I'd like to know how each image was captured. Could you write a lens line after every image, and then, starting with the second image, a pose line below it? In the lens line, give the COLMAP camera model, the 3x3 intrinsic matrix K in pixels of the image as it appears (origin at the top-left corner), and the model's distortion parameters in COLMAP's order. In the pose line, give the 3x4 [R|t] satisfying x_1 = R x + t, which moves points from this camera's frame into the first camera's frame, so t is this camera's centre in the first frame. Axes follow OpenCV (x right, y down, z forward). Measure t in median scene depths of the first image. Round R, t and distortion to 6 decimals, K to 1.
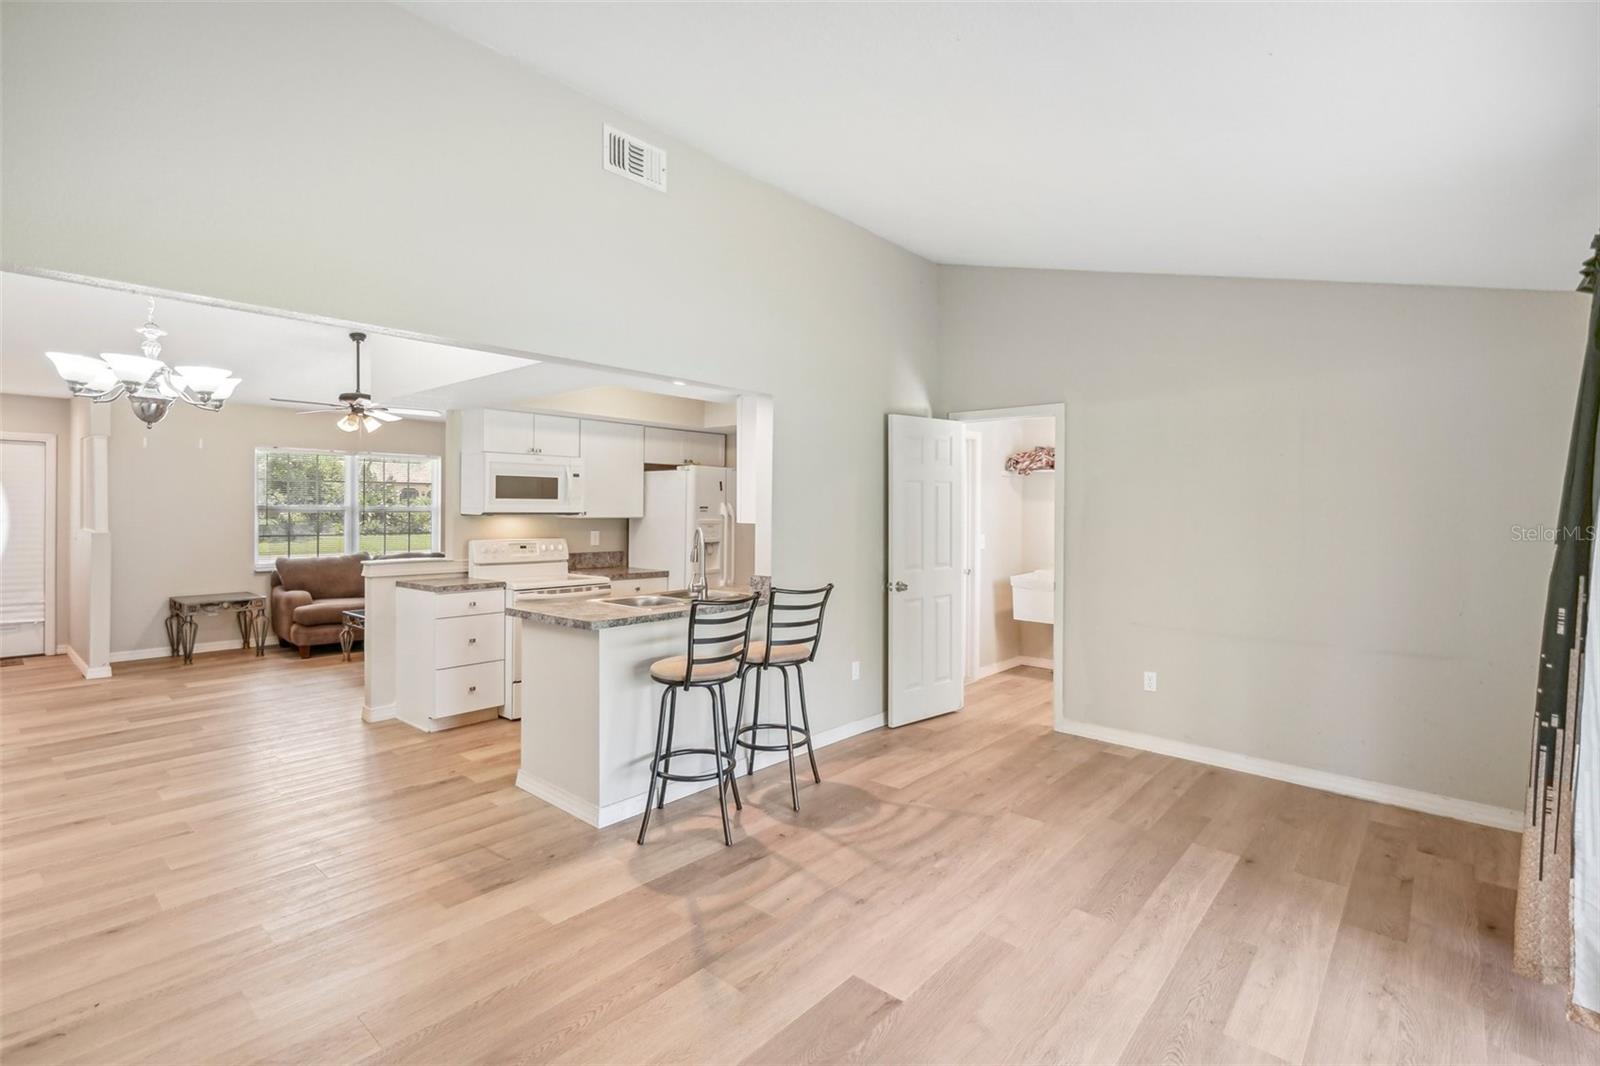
lens RADIAL K [[750.1, 0, 799.2], [0, 750.1, 509.8], [0, 0, 1]] dist [-0.001393, 0.000617]
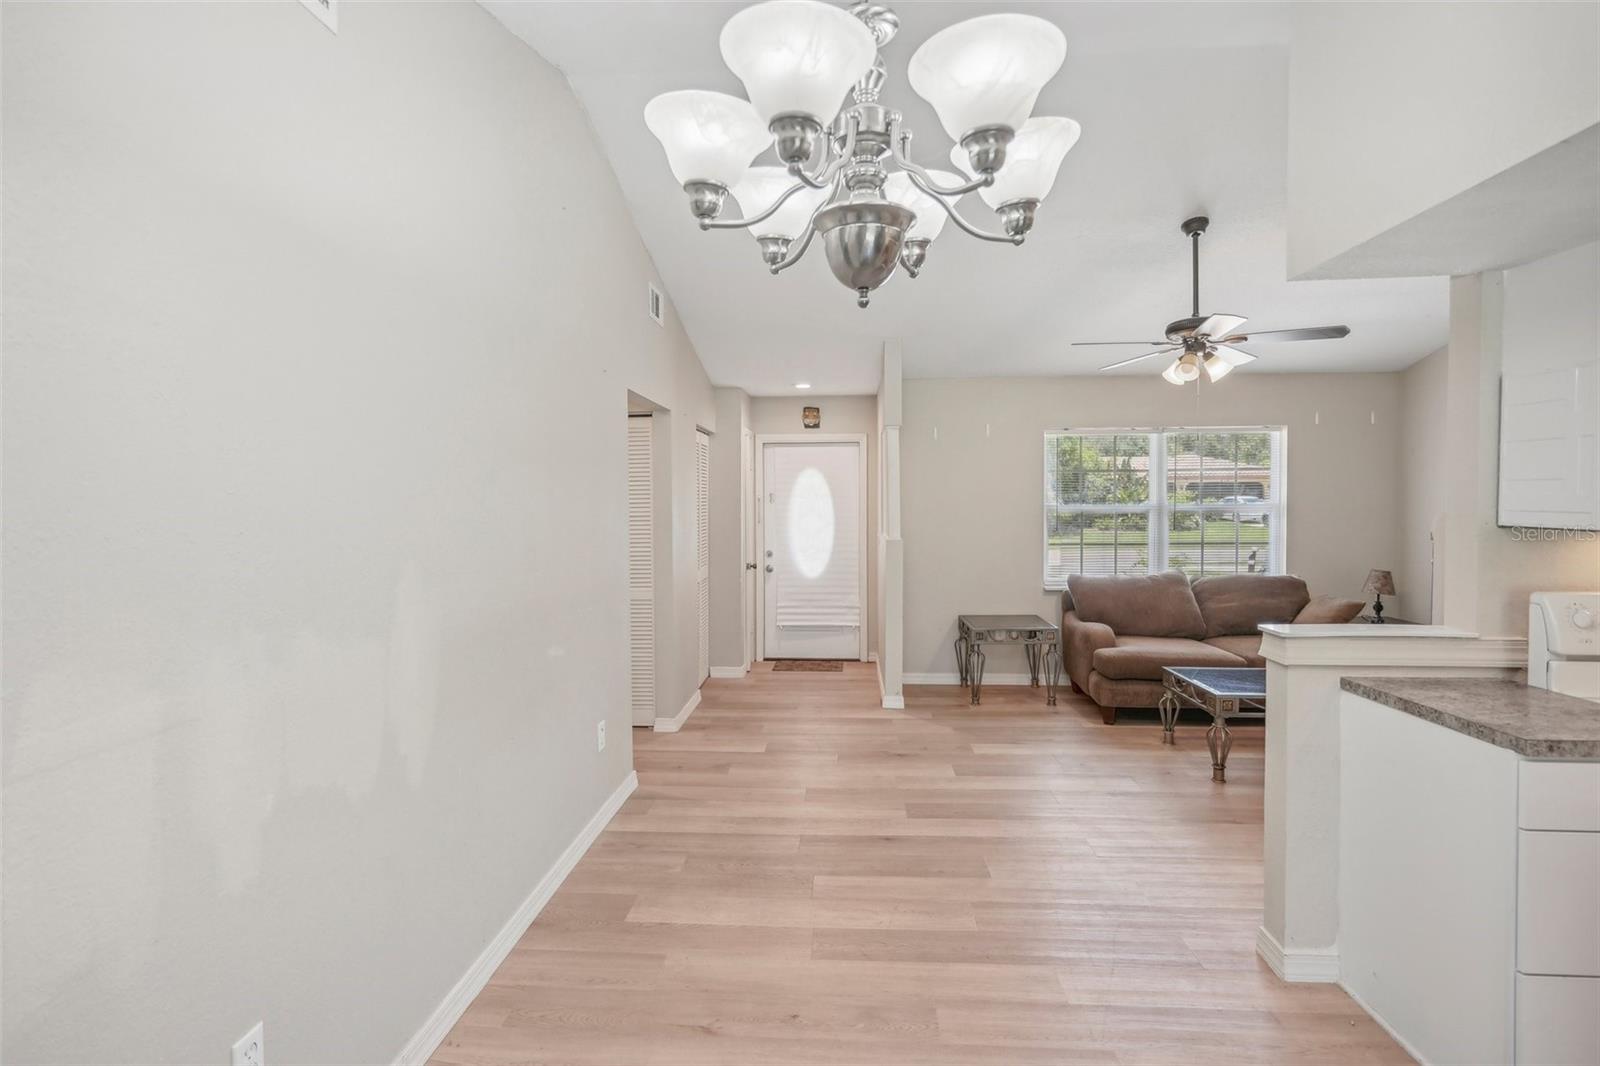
lens RADIAL K [[759.8, 0, 800.0], [0, 759.8, 533.0], [0, 0, 1]] dist [-0.003111, 0.000294]
pose [[0.606495, 0.020102, -0.794833, -0.360744], [0.009760, 0.999417, 0.032723, -0.007469], [0.795028, -0.027604, 0.605945, 0.456480]]
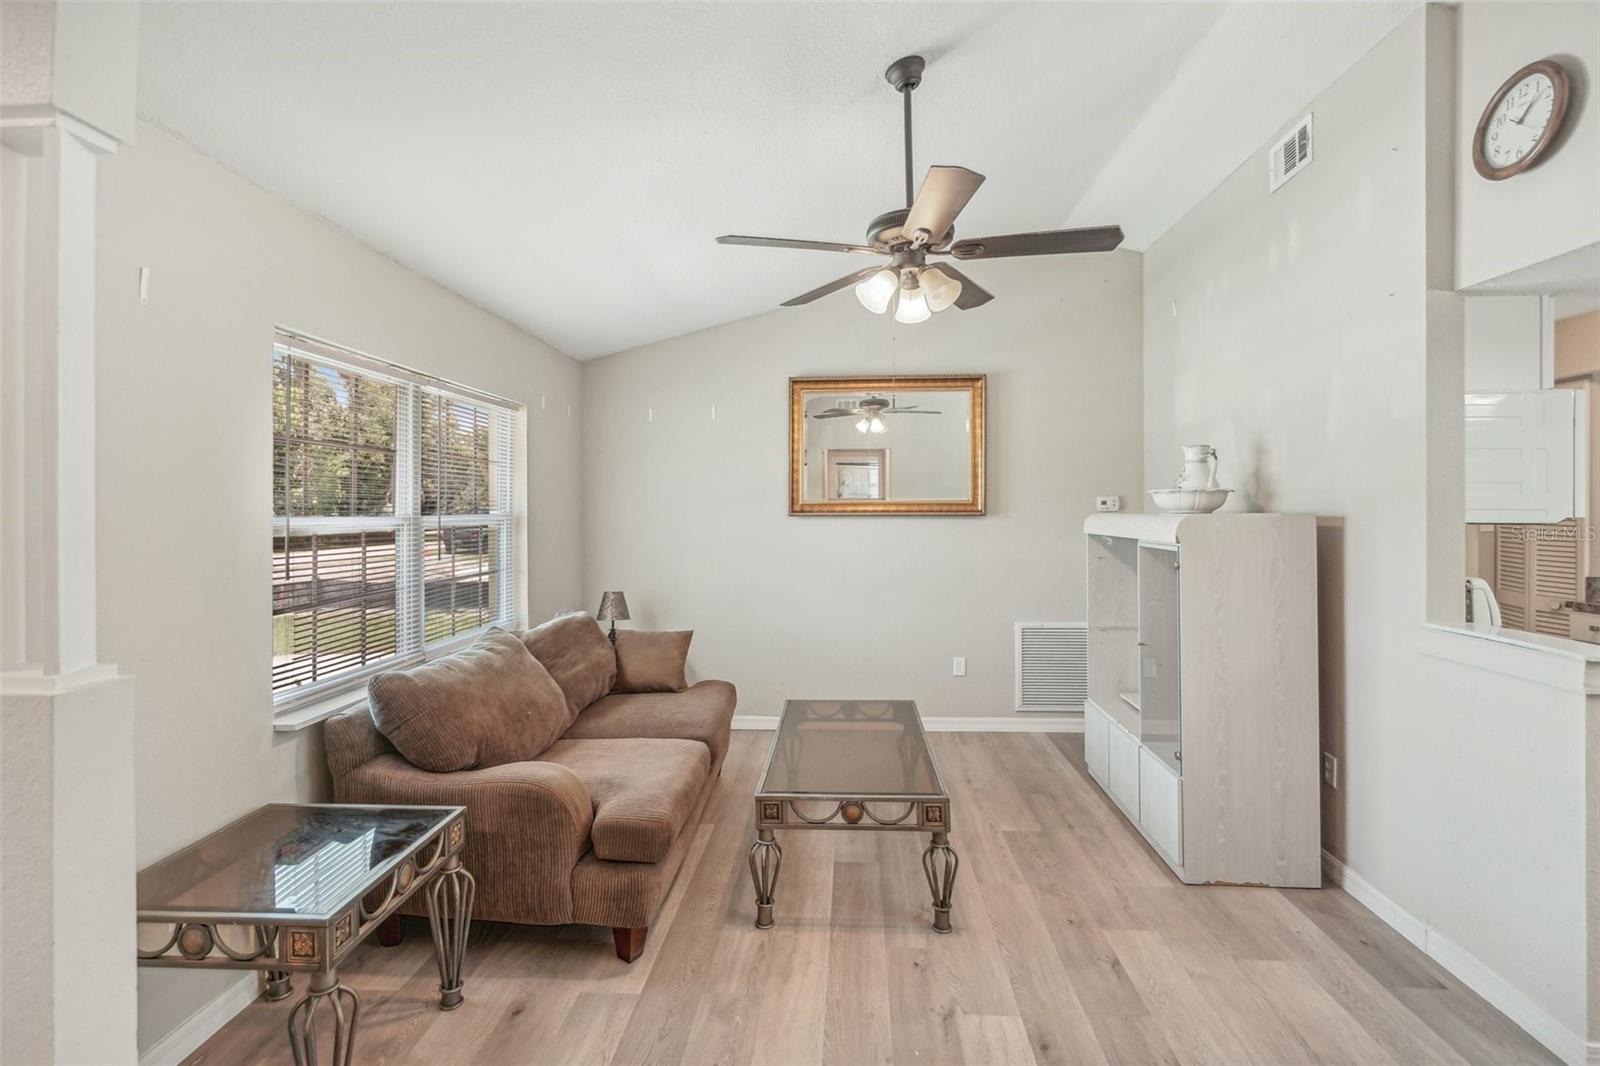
lens RADIAL K [[755.4, 0, 806.9], [0, 755.4, 507.8], [0, 0, 1]] dist [-0.000927, 0.000518]
pose [[0.794209, -0.012441, 0.607517, -1.061026], [0.014327, 0.999896, 0.001746, -0.009797], [-0.607475, 0.007317, 0.794305, 0.891162]]
